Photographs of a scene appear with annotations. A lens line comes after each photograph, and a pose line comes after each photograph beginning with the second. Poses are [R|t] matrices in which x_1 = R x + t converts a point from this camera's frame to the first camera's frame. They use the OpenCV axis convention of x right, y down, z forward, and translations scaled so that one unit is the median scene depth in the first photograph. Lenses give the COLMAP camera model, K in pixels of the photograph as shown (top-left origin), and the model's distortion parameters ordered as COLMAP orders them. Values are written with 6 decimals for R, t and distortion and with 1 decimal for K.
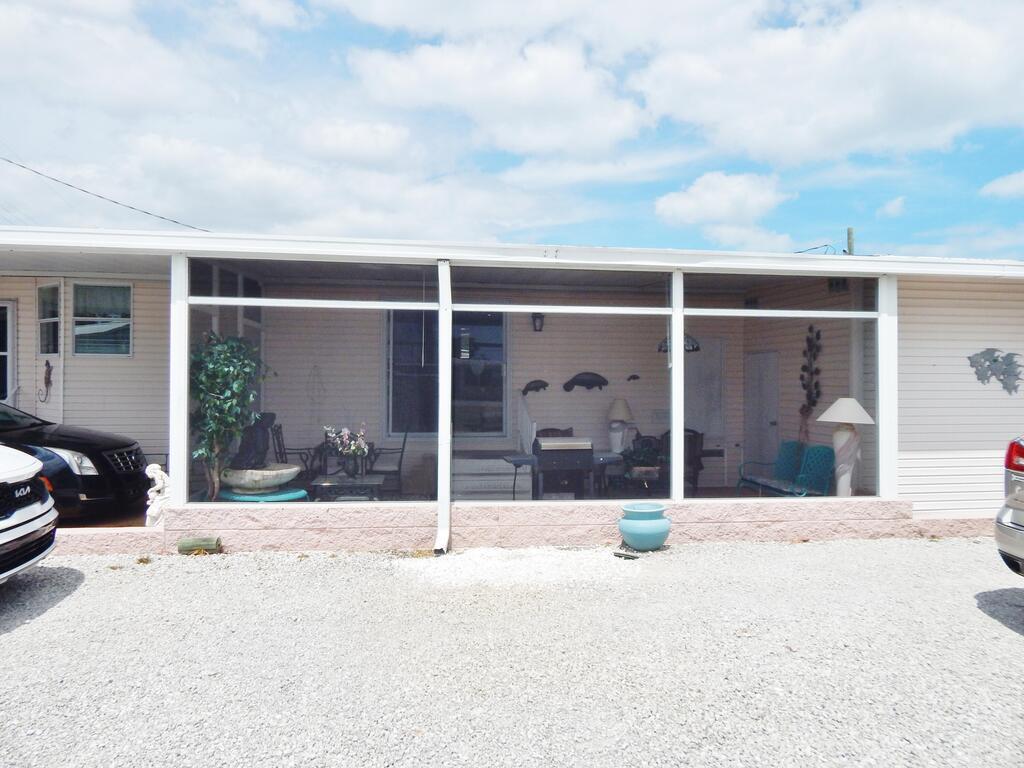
lens RADIAL K [[674.8, 0, 512.0], [0, 674.8, 384.0], [0, 0, 1]] dist [0.000985, -0.002565]
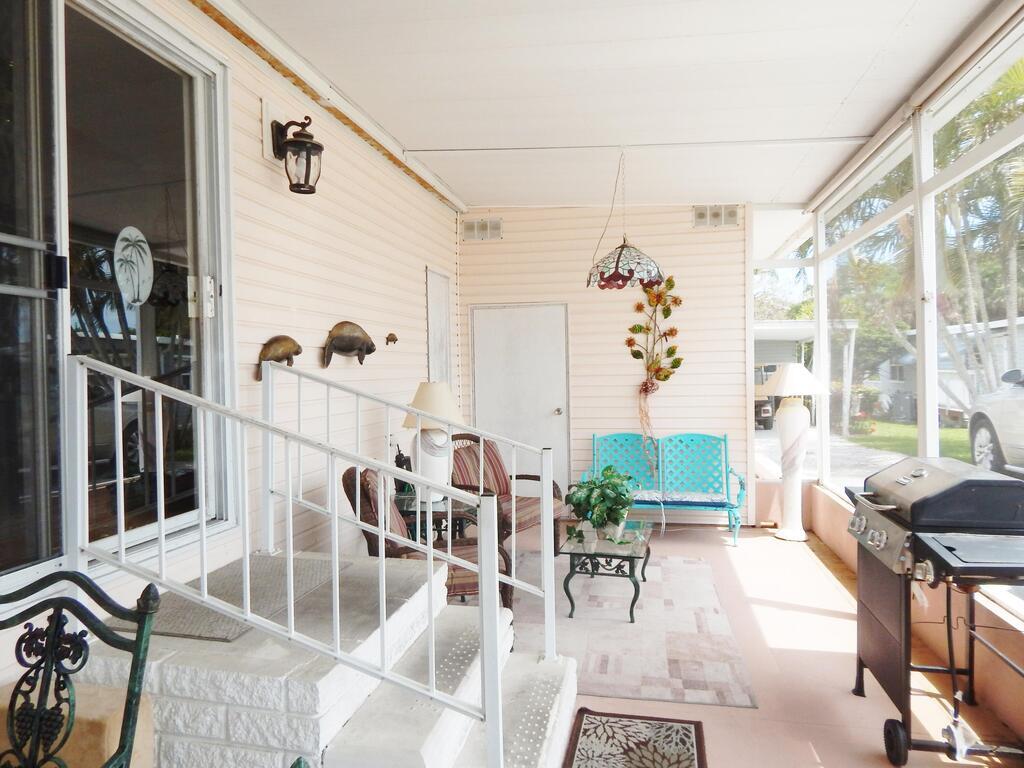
lens RADIAL K [[674.8, 0, 512.0], [0, 674.8, 384.0], [0, 0, 1]] dist [0.000985, -0.002565]
pose [[0.336714, -0.026581, 0.941232, -0.263229], [0.020176, 0.999576, 0.021011, 0.016022], [-0.941391, 0.011915, 0.337108, 0.831605]]
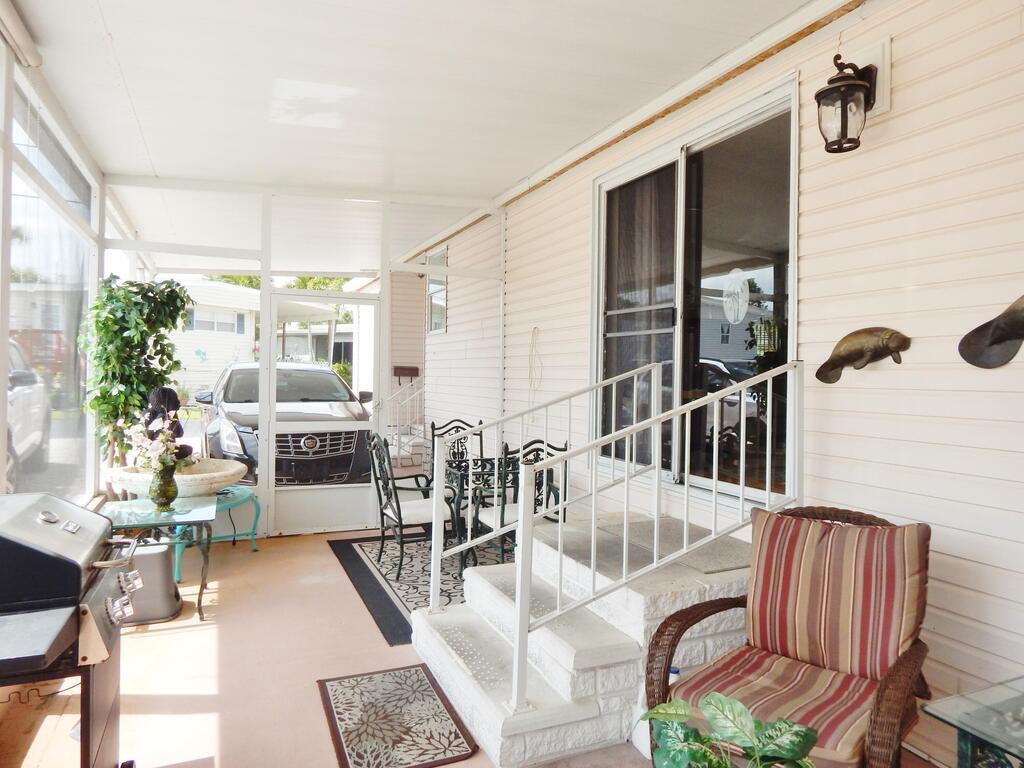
lens RADIAL K [[674.8, 0, 512.0], [0, 674.8, 384.0], [0, 0, 1]] dist [0.000985, -0.002565]
pose [[0.262749, 0.010276, -0.964809, 0.291729], [-0.020120, 0.999784, 0.005169, 0.020774], [0.964654, 0.018054, 0.262899, 0.845945]]
